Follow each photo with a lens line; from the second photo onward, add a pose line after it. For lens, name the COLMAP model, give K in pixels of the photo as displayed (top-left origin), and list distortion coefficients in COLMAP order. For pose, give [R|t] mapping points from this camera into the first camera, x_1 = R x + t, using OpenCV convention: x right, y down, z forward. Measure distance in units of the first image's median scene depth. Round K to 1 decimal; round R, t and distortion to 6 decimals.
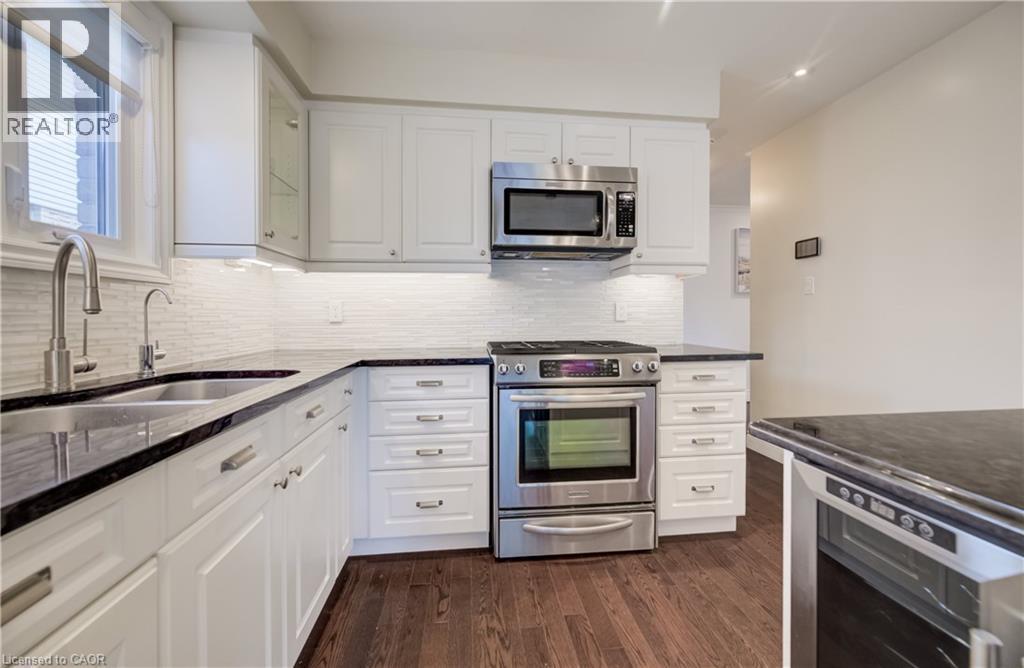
lens RADIAL K [[408.5, 0, 512.3], [0, 408.5, 319.5], [0, 0, 1]] dist [0.007061, 0.000137]
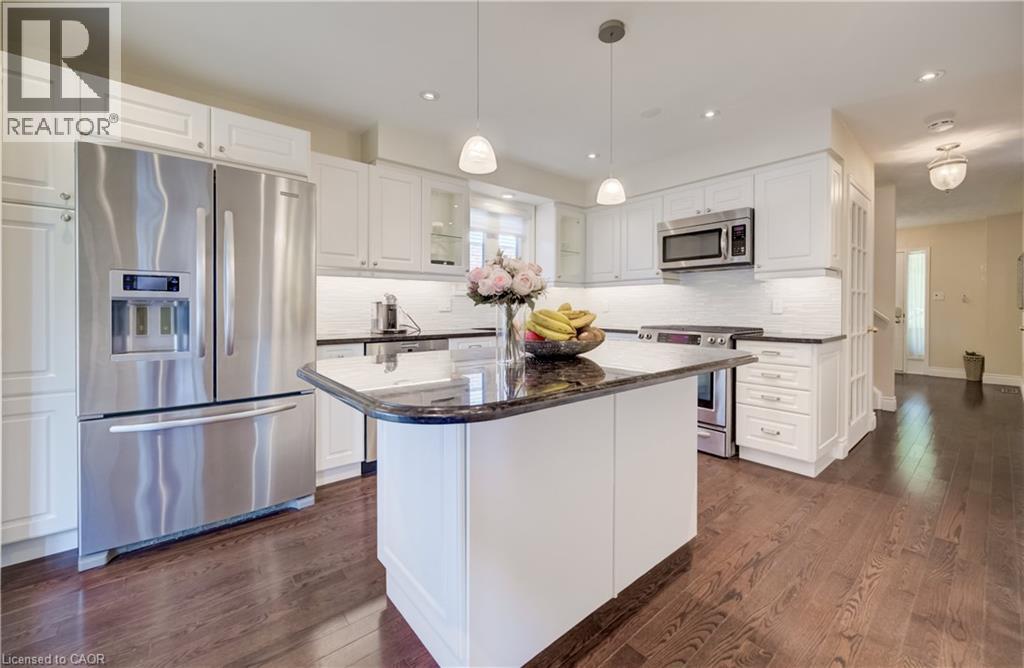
lens RADIAL K [[408.5, 0, 520.3], [0, 408.5, 310.7], [0, 0, 1]] dist [0.007061, 0.000137]
pose [[0.545205, 0.008573, -0.838259, 1.163068], [-0.011319, 0.999932, 0.002864, 0.000928], [0.838226, 0.007927, 0.545265, -0.493768]]
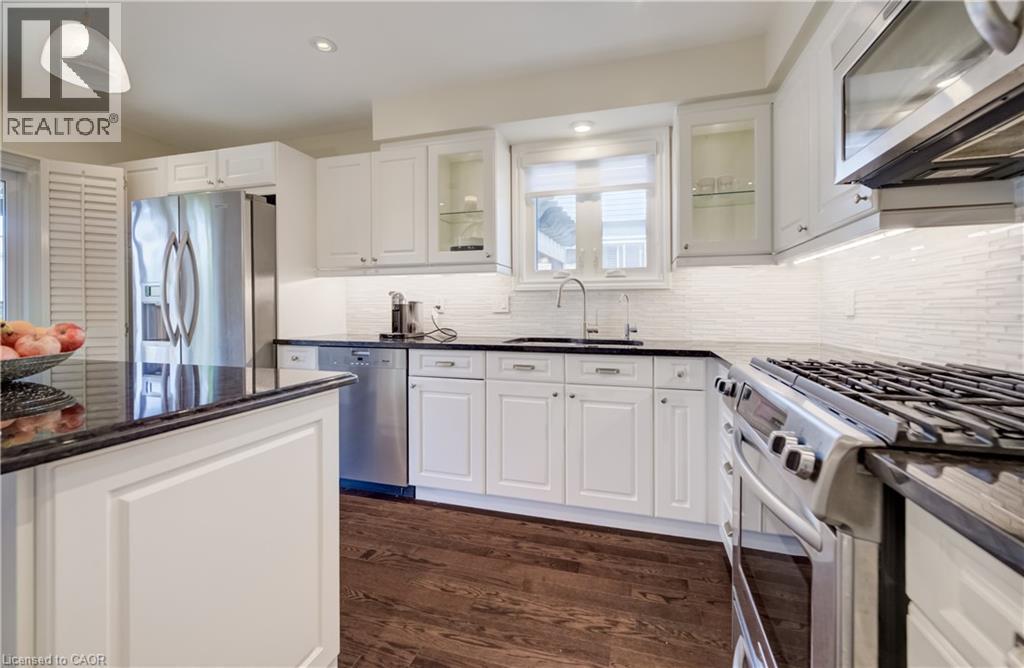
lens RADIAL K [[408.5, 0, 517.3], [0, 408.5, 308.1], [0, 0, 1]] dist [0.007061, 0.000137]
pose [[-0.392340, 0.003183, -0.919815, 0.682563], [-0.007065, 0.999954, 0.006474, -0.011311], [0.919793, 0.009038, -0.392300, 0.832010]]
